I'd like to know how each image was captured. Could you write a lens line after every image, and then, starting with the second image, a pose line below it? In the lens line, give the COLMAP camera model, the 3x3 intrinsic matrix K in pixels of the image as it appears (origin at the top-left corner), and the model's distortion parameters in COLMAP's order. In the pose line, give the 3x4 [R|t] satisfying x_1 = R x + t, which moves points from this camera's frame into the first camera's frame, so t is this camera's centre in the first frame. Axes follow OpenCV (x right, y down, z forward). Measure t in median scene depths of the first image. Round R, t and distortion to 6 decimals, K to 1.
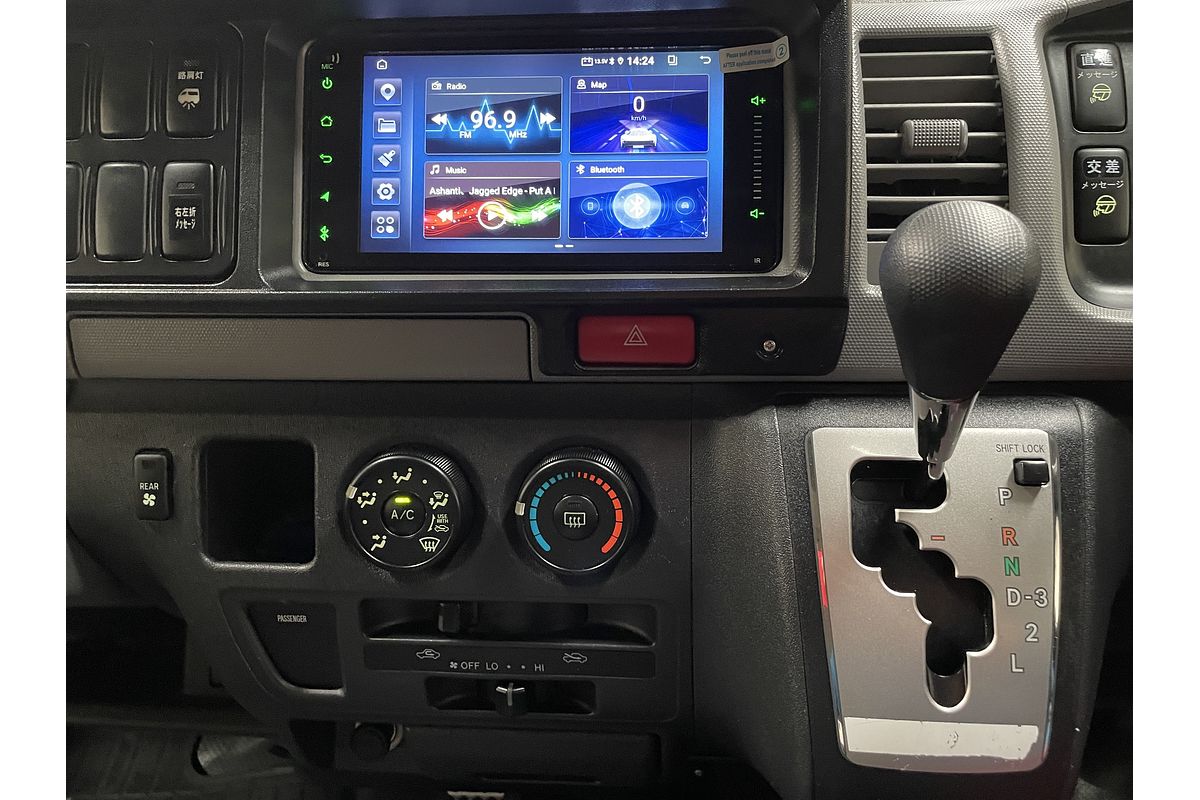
lens RADIAL K [[920.8, 0, 600.0], [0, 920.8, 400.0], [0, 0, 1]] dist [0.101227, -0.279128]
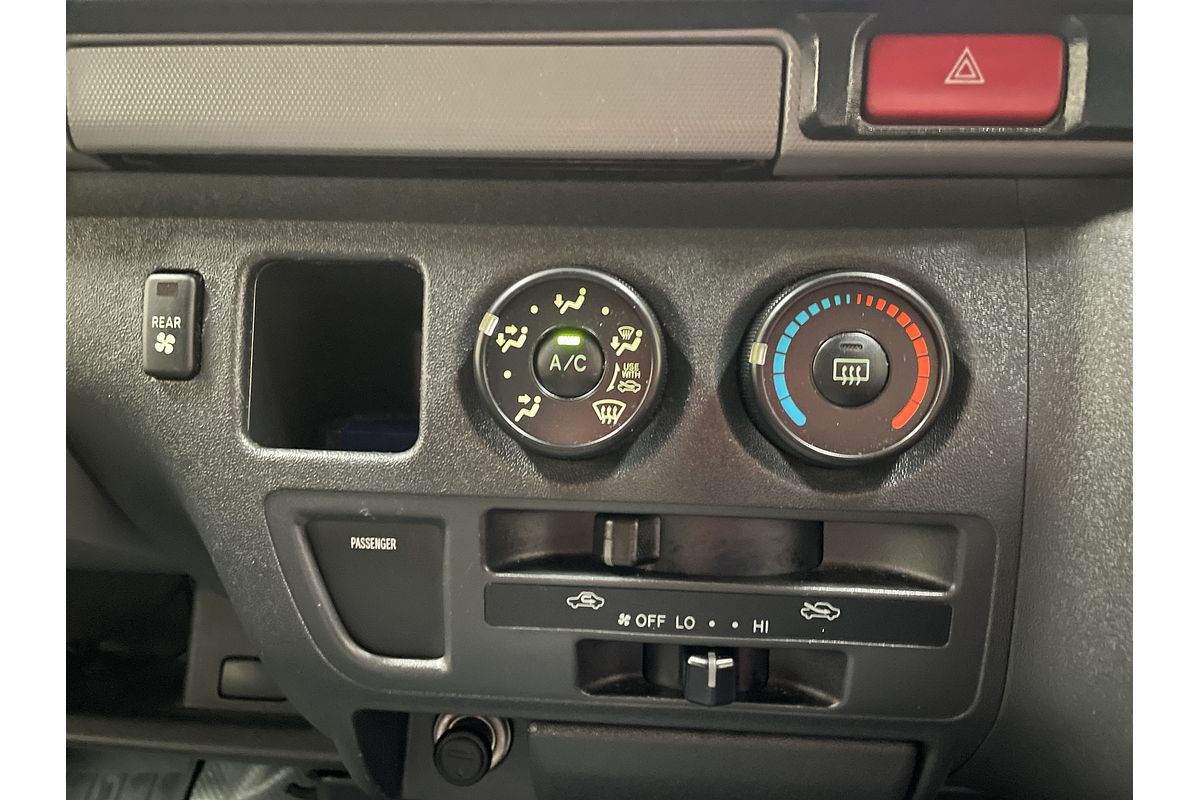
lens RADIAL K [[920.8, 0, 600.0], [0, 920.8, 400.0], [0, 0, 1]] dist [0.101227, -0.279128]
pose [[0.999701, 0.024371, -0.001959, -0.182078], [-0.024448, 0.997226, -0.070304, 0.184812], [0.000240, 0.070331, 0.997524, 0.360786]]
